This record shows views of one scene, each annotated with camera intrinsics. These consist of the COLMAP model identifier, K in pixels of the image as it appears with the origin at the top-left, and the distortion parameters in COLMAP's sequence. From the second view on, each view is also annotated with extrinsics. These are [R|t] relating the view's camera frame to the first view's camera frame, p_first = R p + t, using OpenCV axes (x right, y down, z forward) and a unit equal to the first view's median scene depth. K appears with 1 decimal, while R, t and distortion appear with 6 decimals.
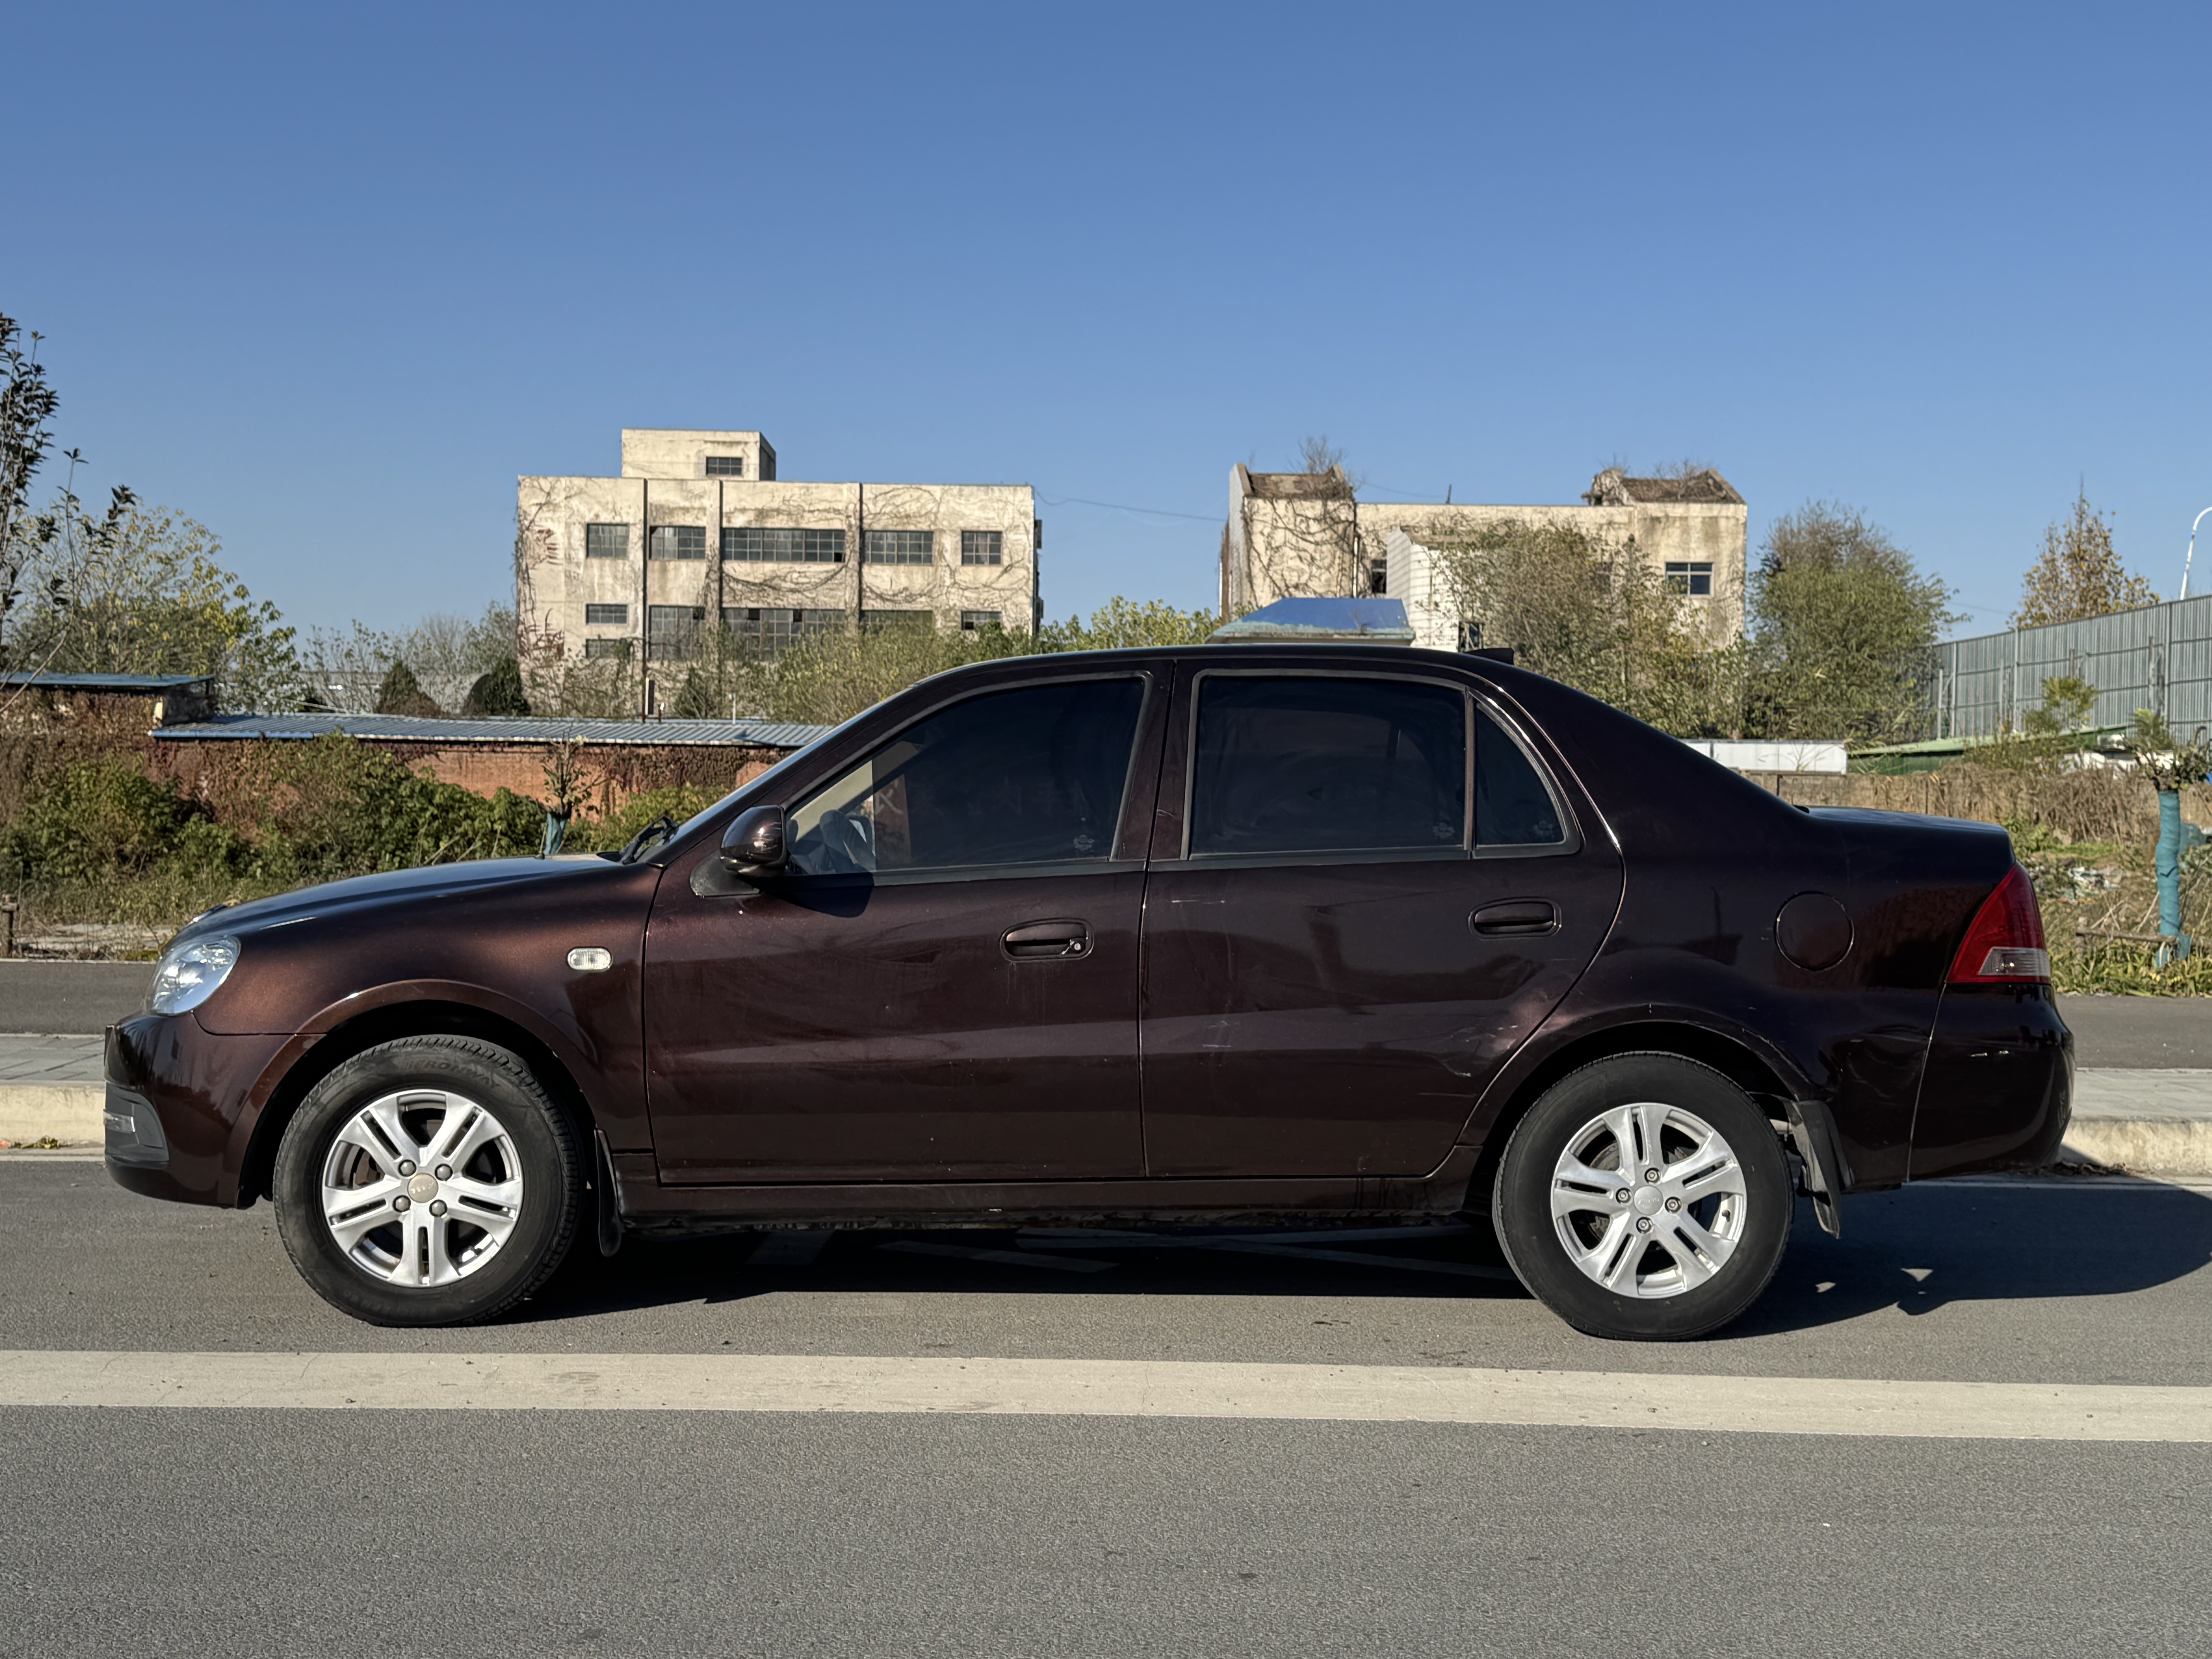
lens RADIAL K [[2592.3, 0, 1113.3], [0, 2592.3, 837.6], [0, 0, 1]] dist [0.021538, 0.000000]
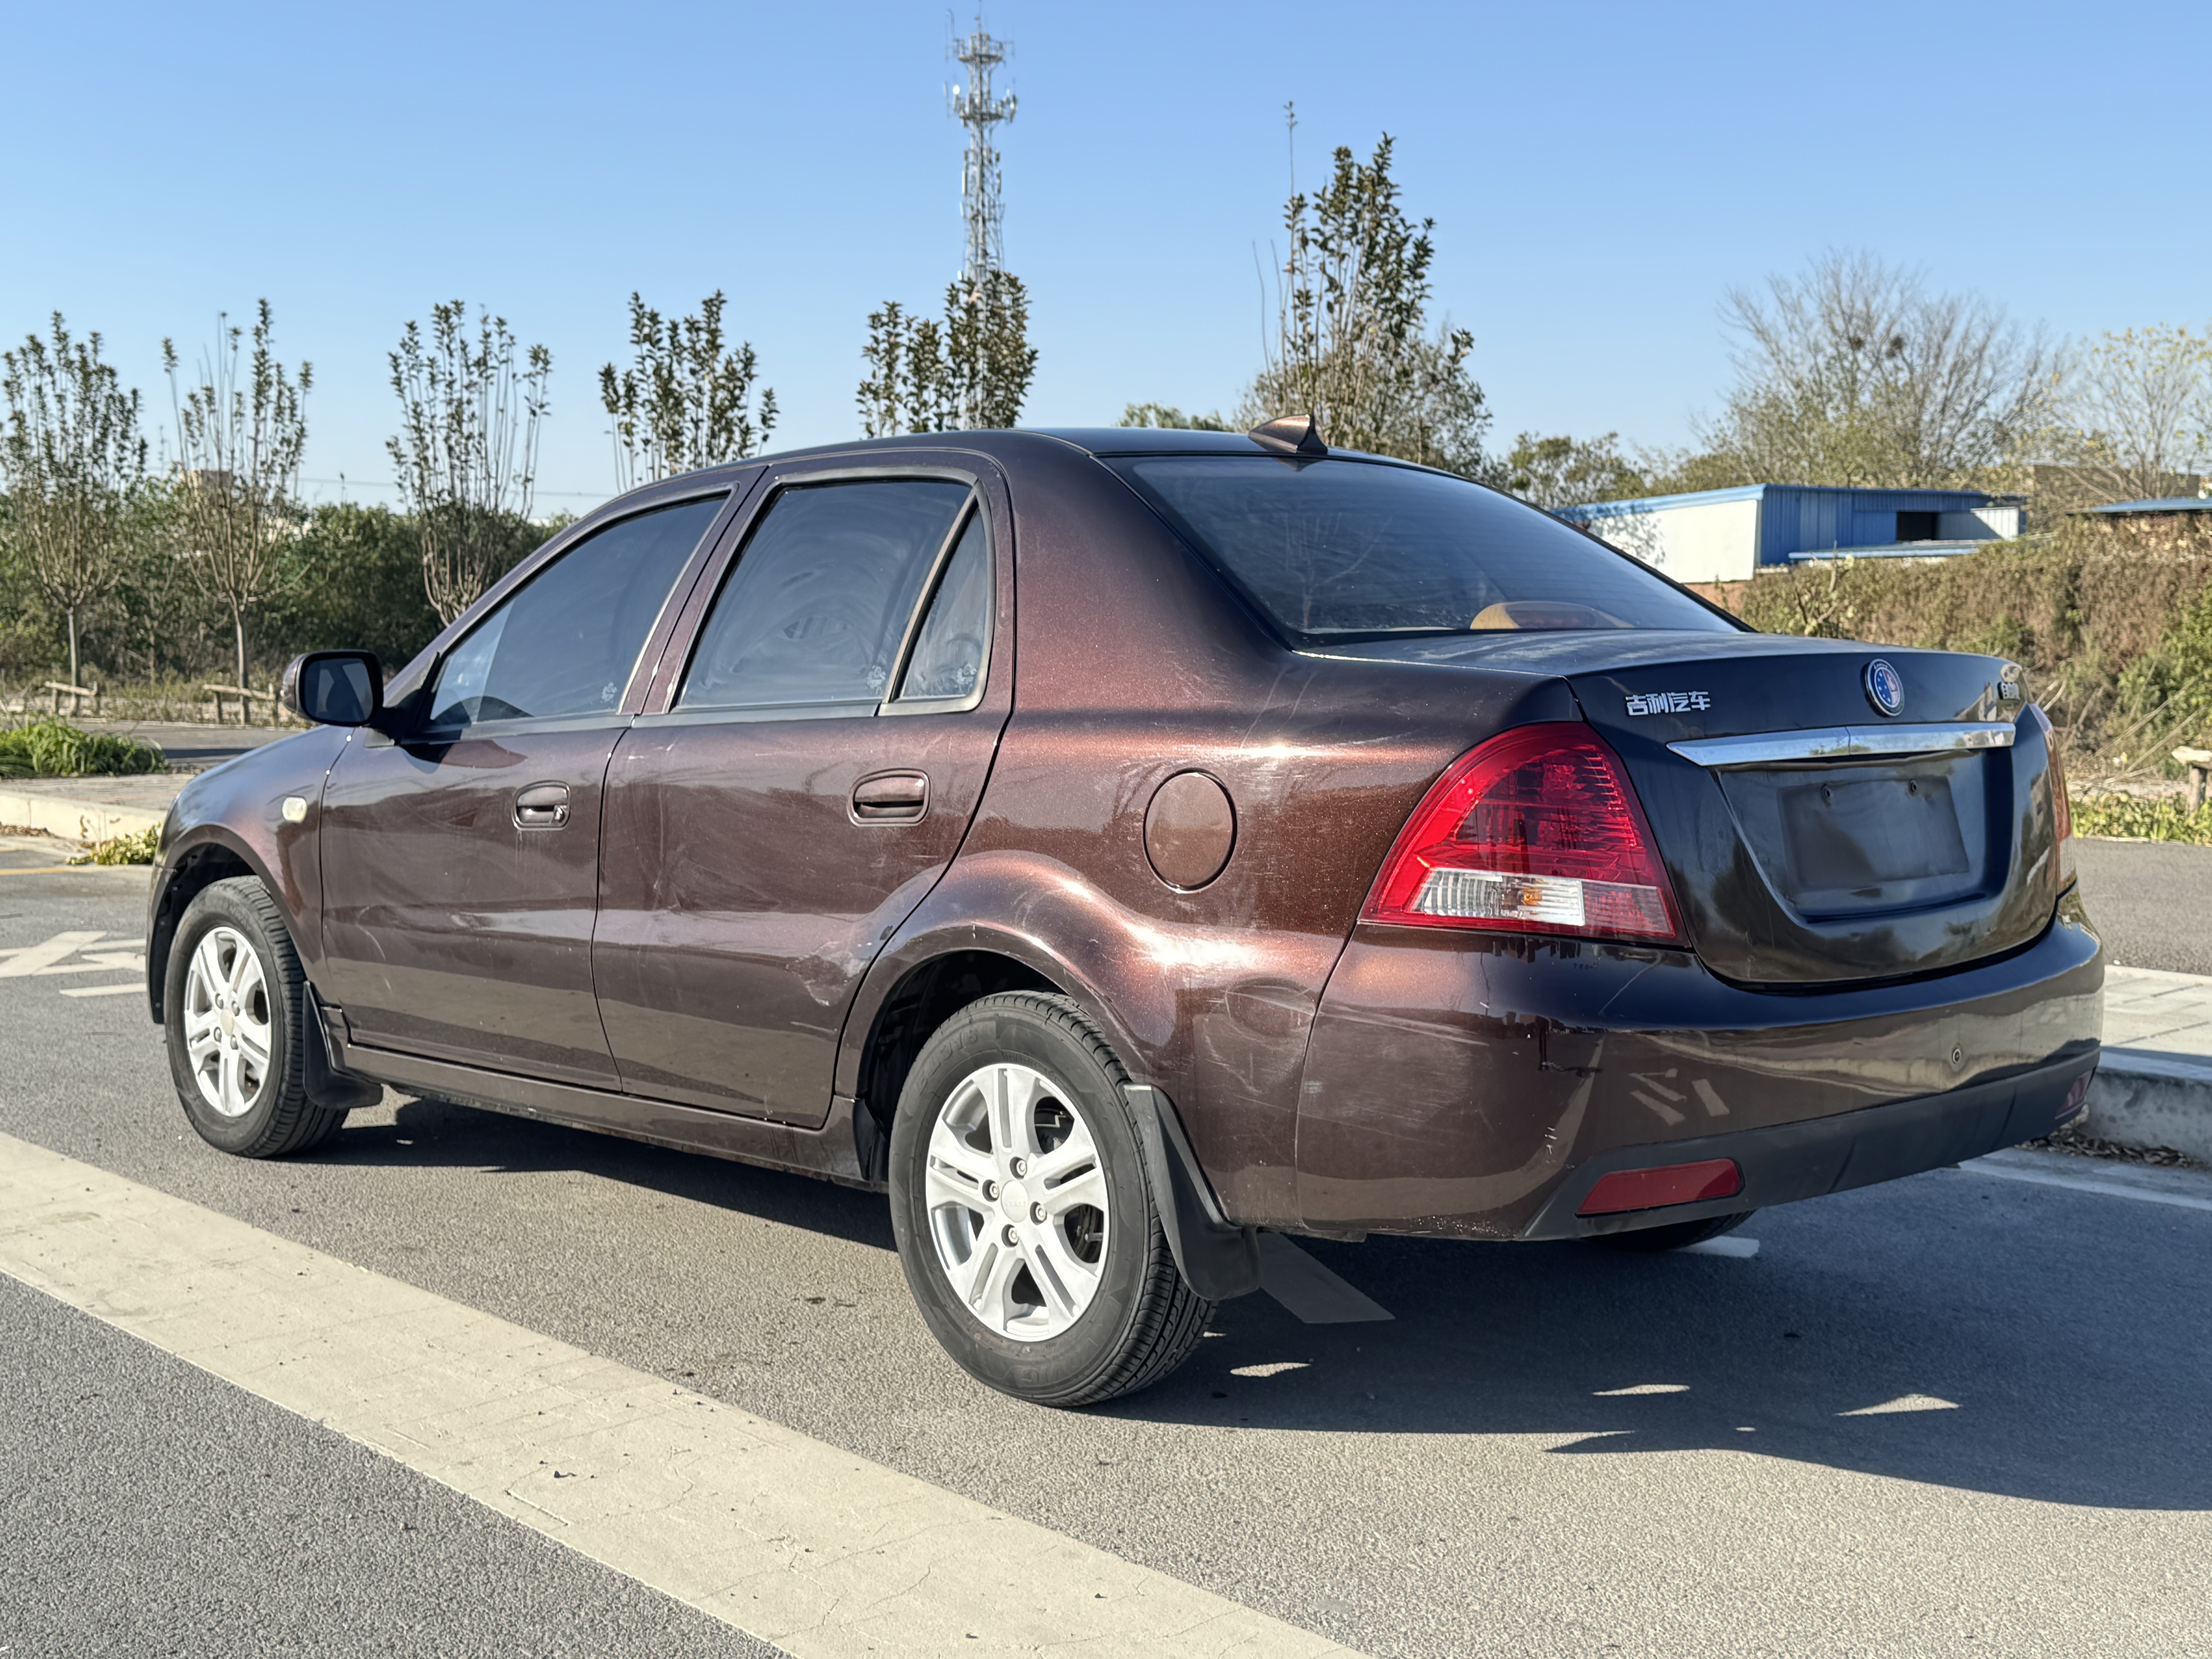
lens RADIAL K [[2592.3, 0, 1105.5], [0, 2592.3, 815.1], [0, 0, 1]] dist [0.021538, 0.000000]
pose [[0.641292, 0.030601, -0.766686, 0.753908], [0.013699, 0.998589, 0.051315, -0.000174], [0.767175, -0.043411, 0.639968, 0.574949]]
